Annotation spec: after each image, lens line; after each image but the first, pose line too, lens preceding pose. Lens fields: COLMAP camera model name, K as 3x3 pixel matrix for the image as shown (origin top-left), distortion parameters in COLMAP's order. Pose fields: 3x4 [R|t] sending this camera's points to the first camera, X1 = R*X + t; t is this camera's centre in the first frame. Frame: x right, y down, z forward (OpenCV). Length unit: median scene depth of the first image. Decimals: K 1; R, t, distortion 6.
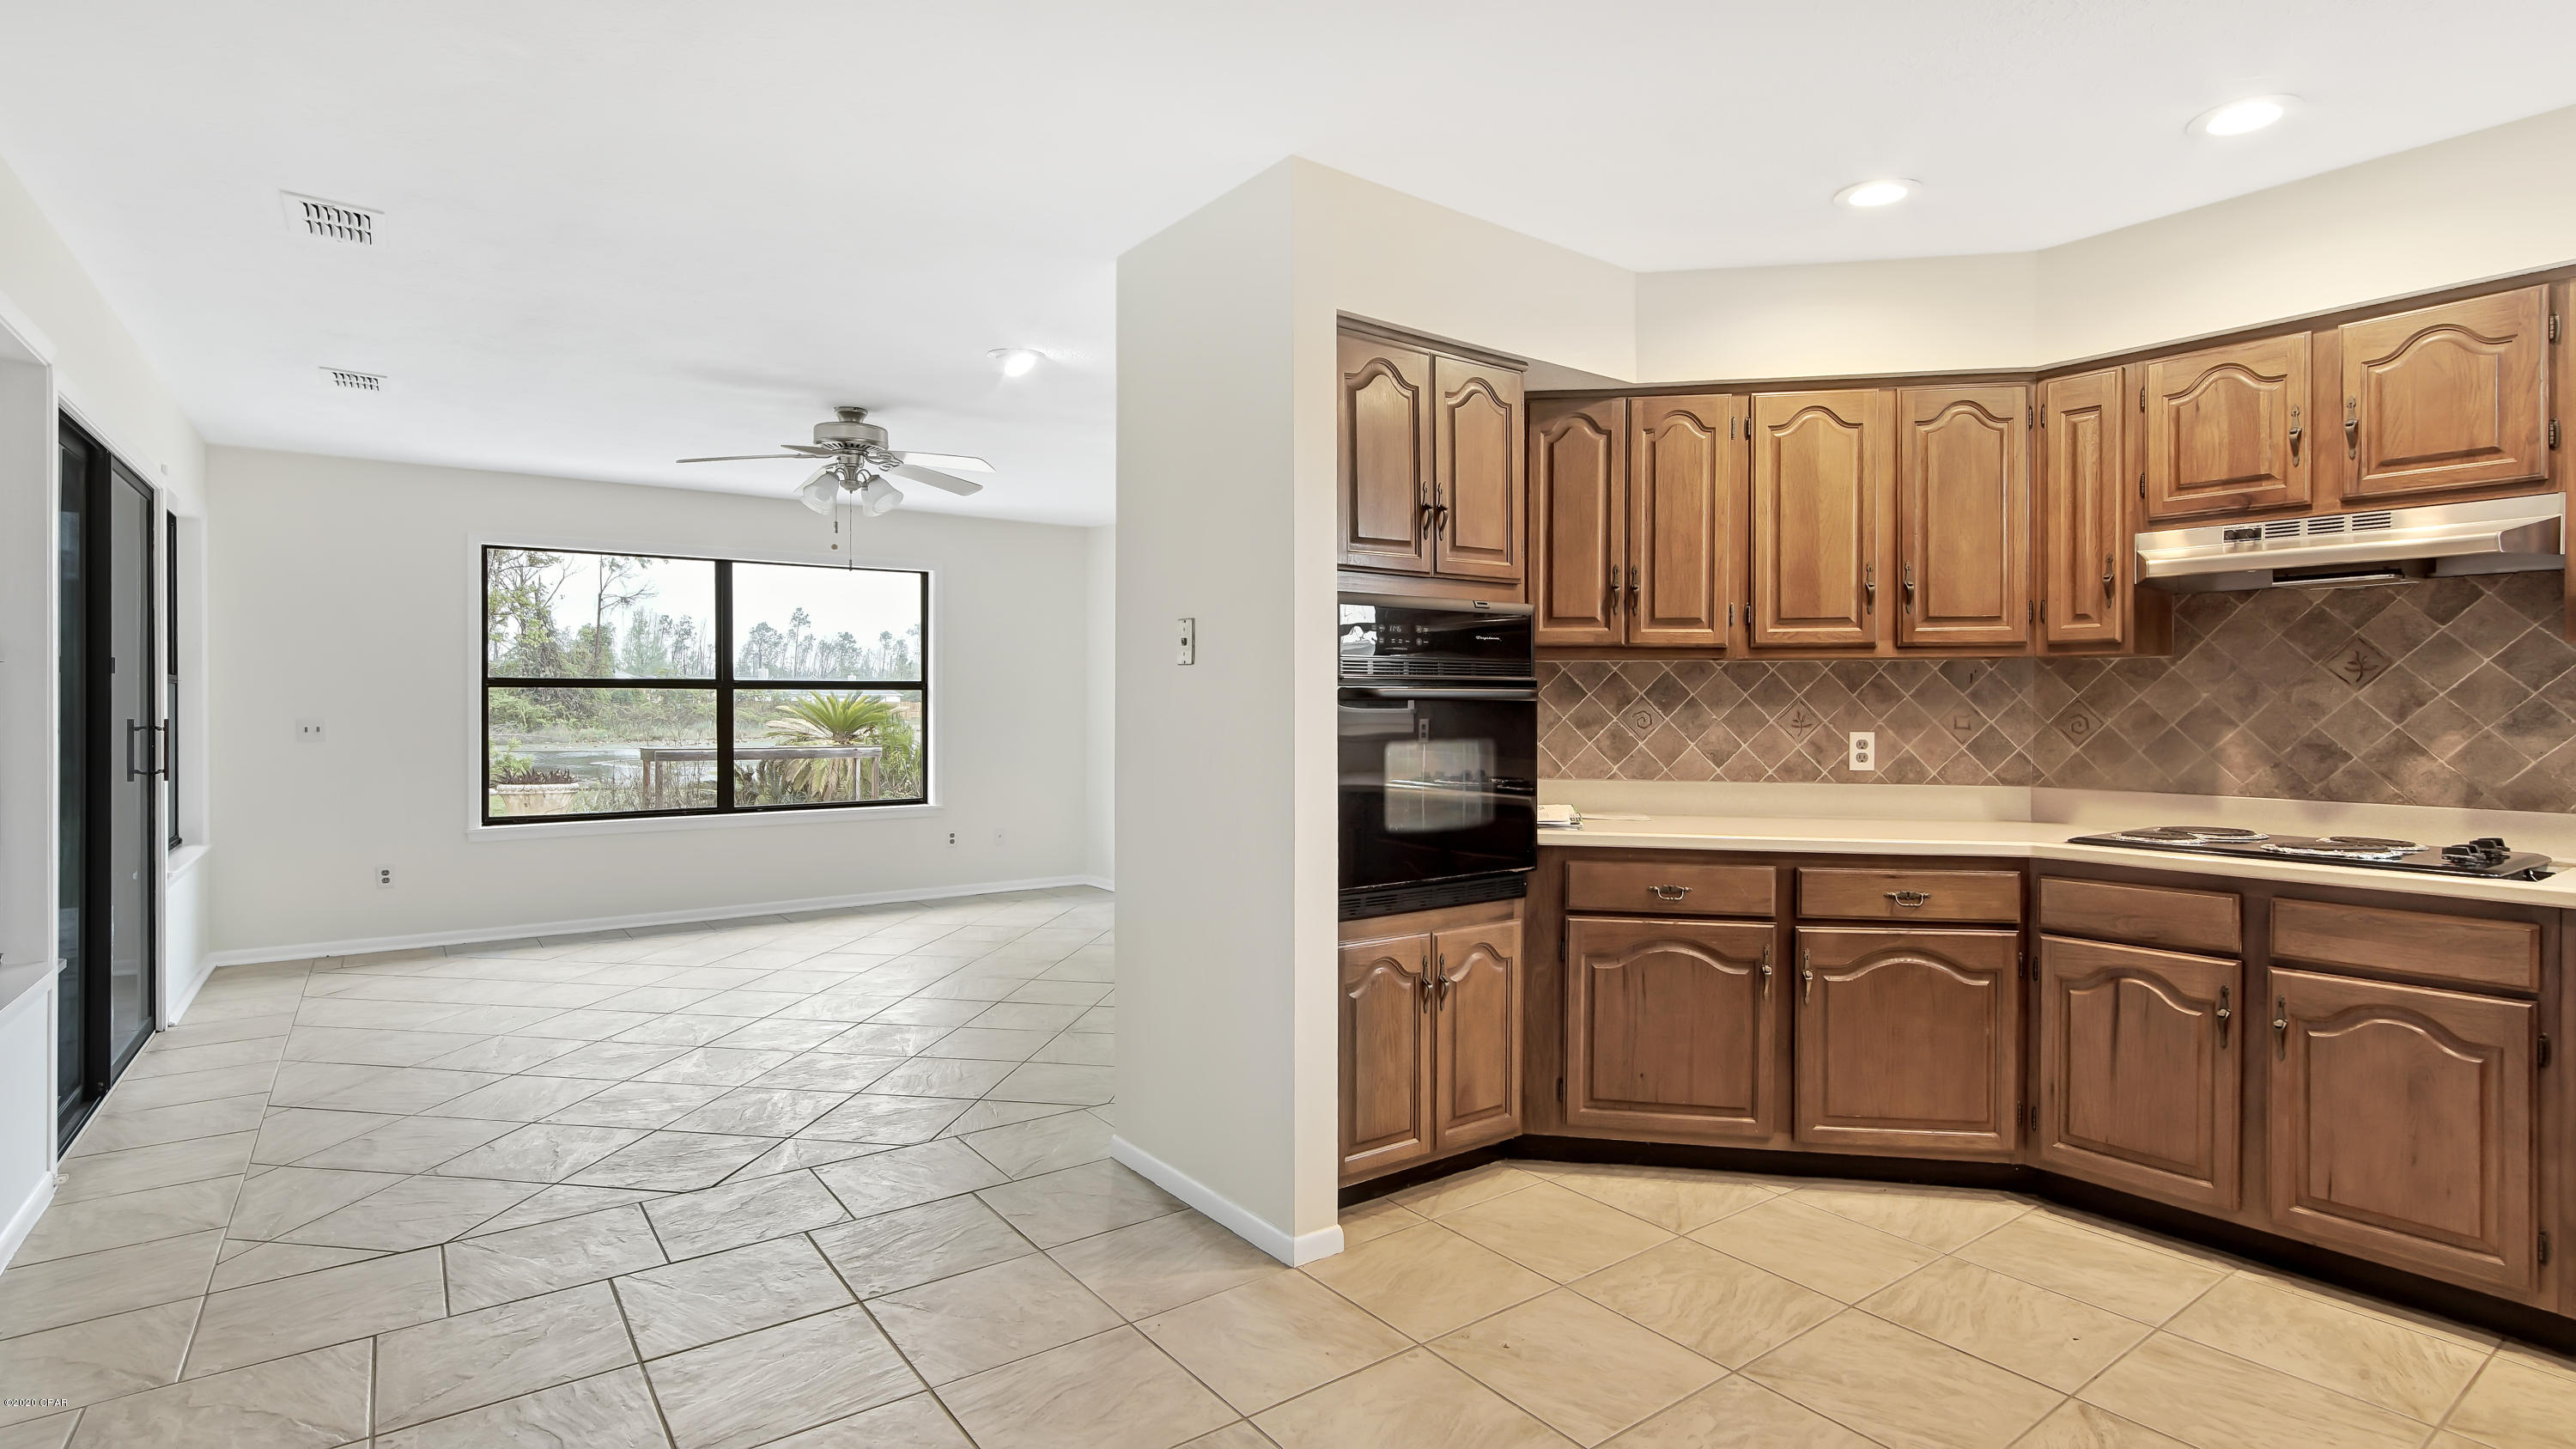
lens RADIAL K [[1245.5, 0, 1281.7], [0, 1245.5, 707.8], [0, 0, 1]] dist [-0.002810, -0.000051]
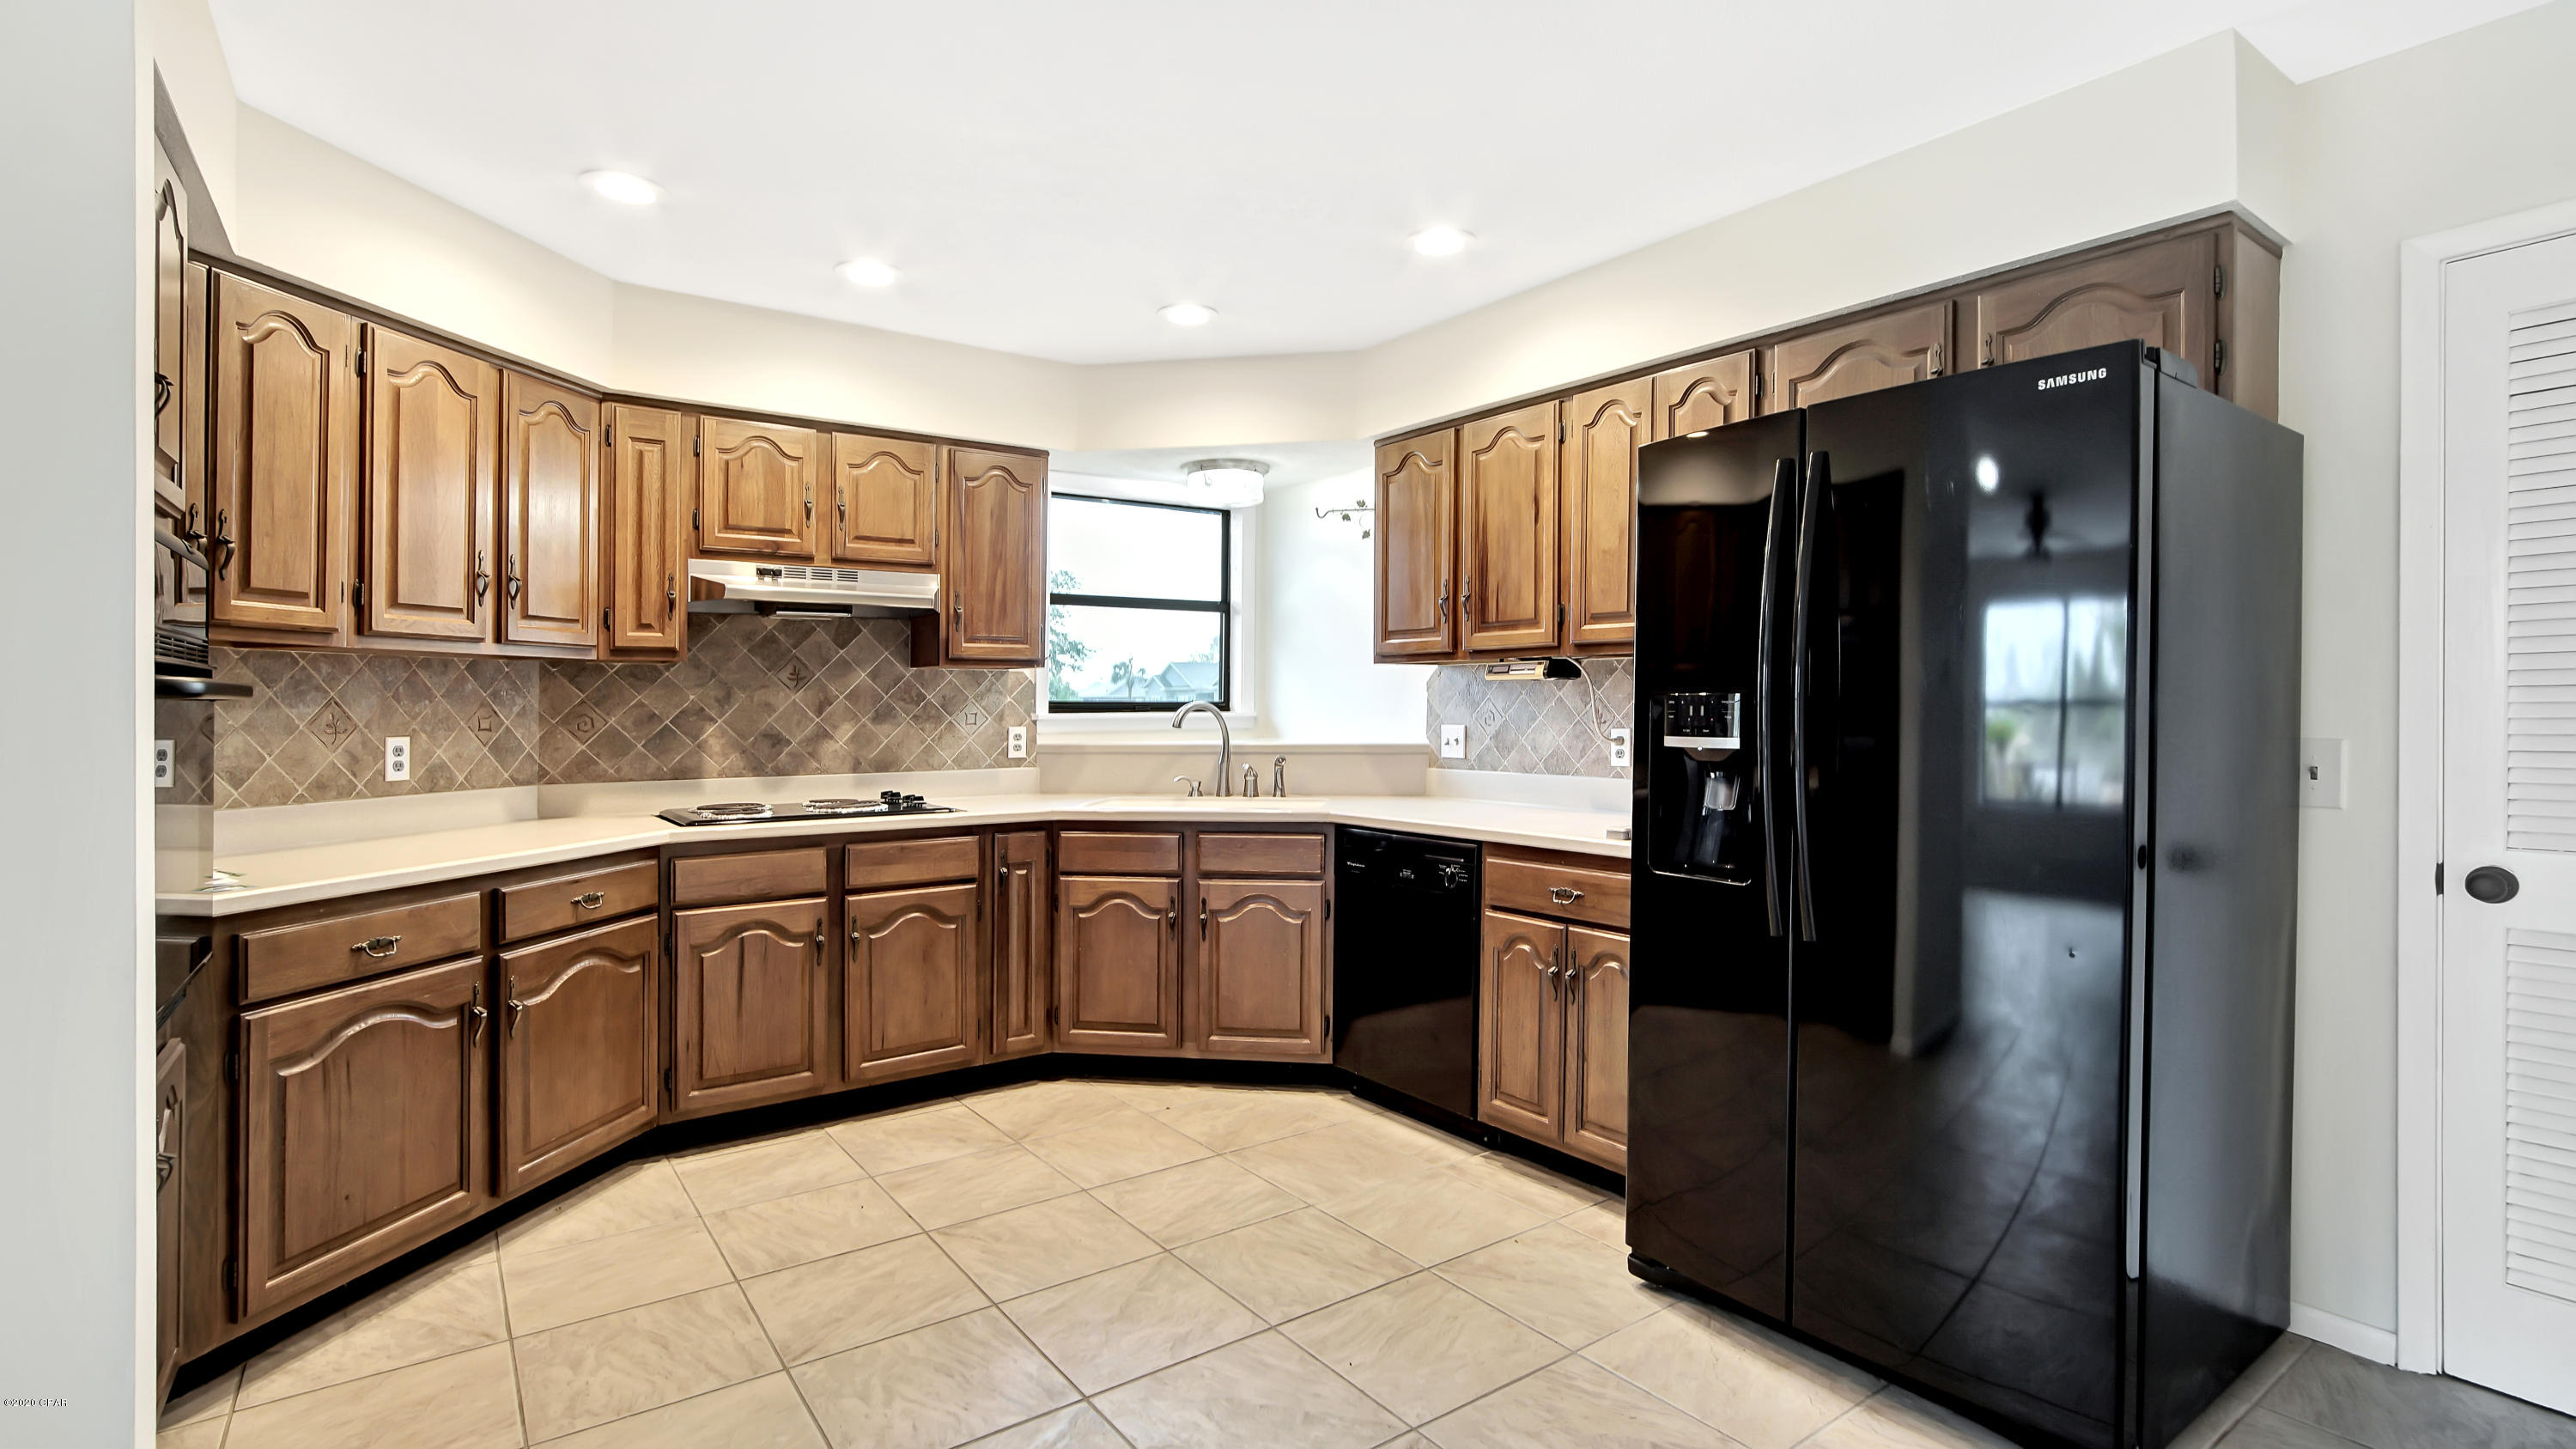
lens RADIAL K [[1191.3, 0, 1282.9], [0, 1191.3, 721.0], [0, 0, 1]] dist [-0.003658, -0.000113]
pose [[0.002000, -0.013964, 0.999901, -0.439673], [0.006521, 0.999881, 0.013950, 0.000647], [-0.999977, 0.006493, 0.002091, 0.444580]]
